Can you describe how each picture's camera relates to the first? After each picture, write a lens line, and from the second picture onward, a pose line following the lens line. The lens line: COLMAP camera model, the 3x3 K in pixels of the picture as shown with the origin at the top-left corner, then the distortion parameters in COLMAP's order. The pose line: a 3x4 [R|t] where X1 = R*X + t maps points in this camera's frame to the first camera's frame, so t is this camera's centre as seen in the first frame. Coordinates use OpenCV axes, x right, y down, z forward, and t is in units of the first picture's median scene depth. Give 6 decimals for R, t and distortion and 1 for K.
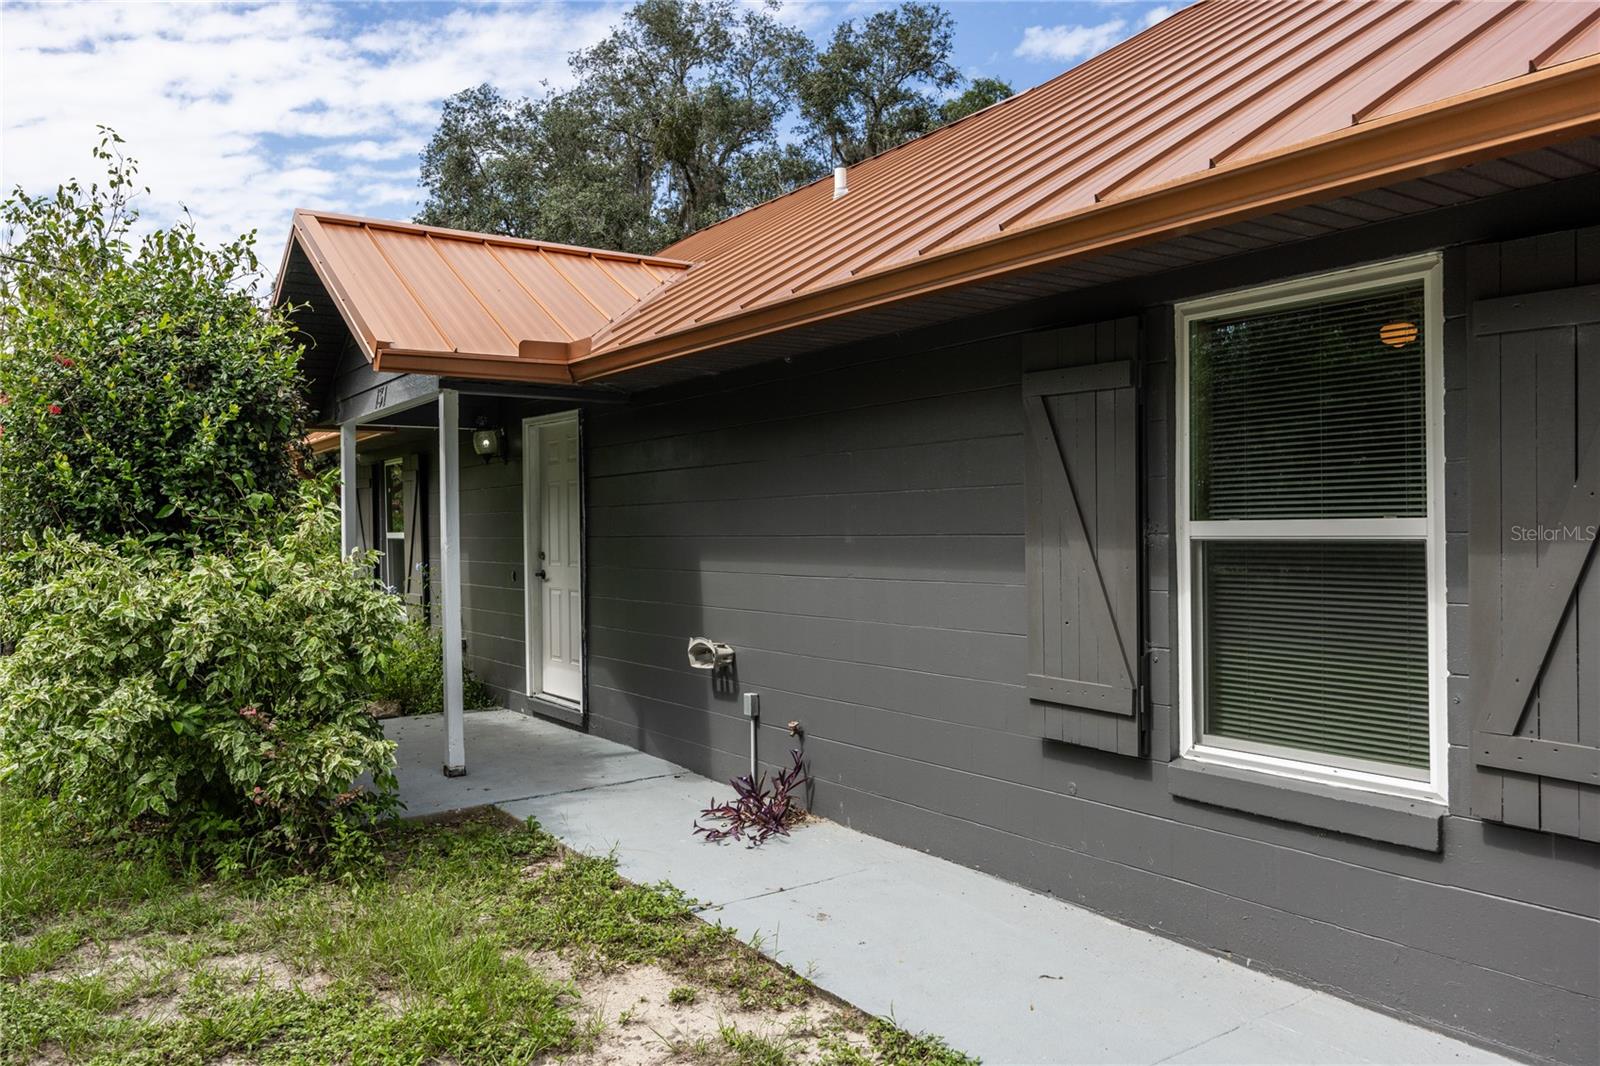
lens RADIAL K [[1181.3, 0, 800.0], [0, 1181.3, 533.0], [0, 0, 1]] dist [-0.001712, -0.000302]
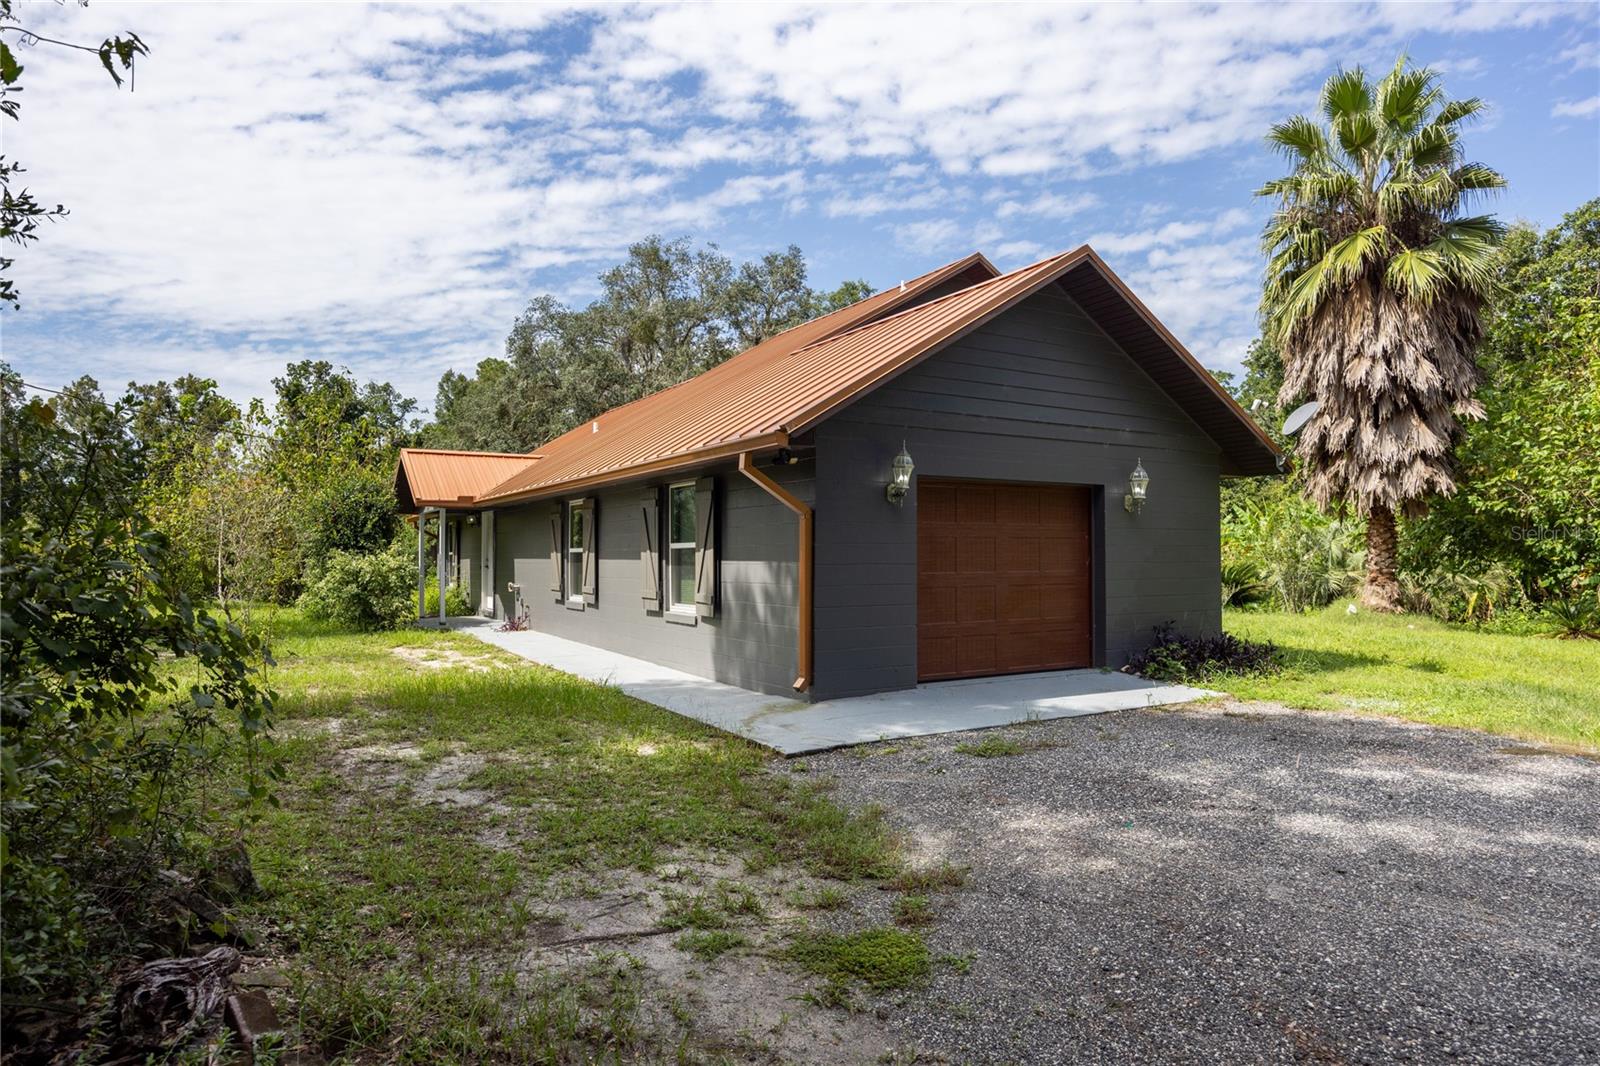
lens RADIAL K [[924.0, 0, 800.0], [0, 924.0, 533.0], [0, 0, 1]] dist [-0.011102, -0.000181]
pose [[0.998413, 0.004870, -0.056103, 1.017459], [-0.006125, 0.999734, -0.022216, 0.002514], [0.055979, 0.022524, 0.998178, -1.832461]]
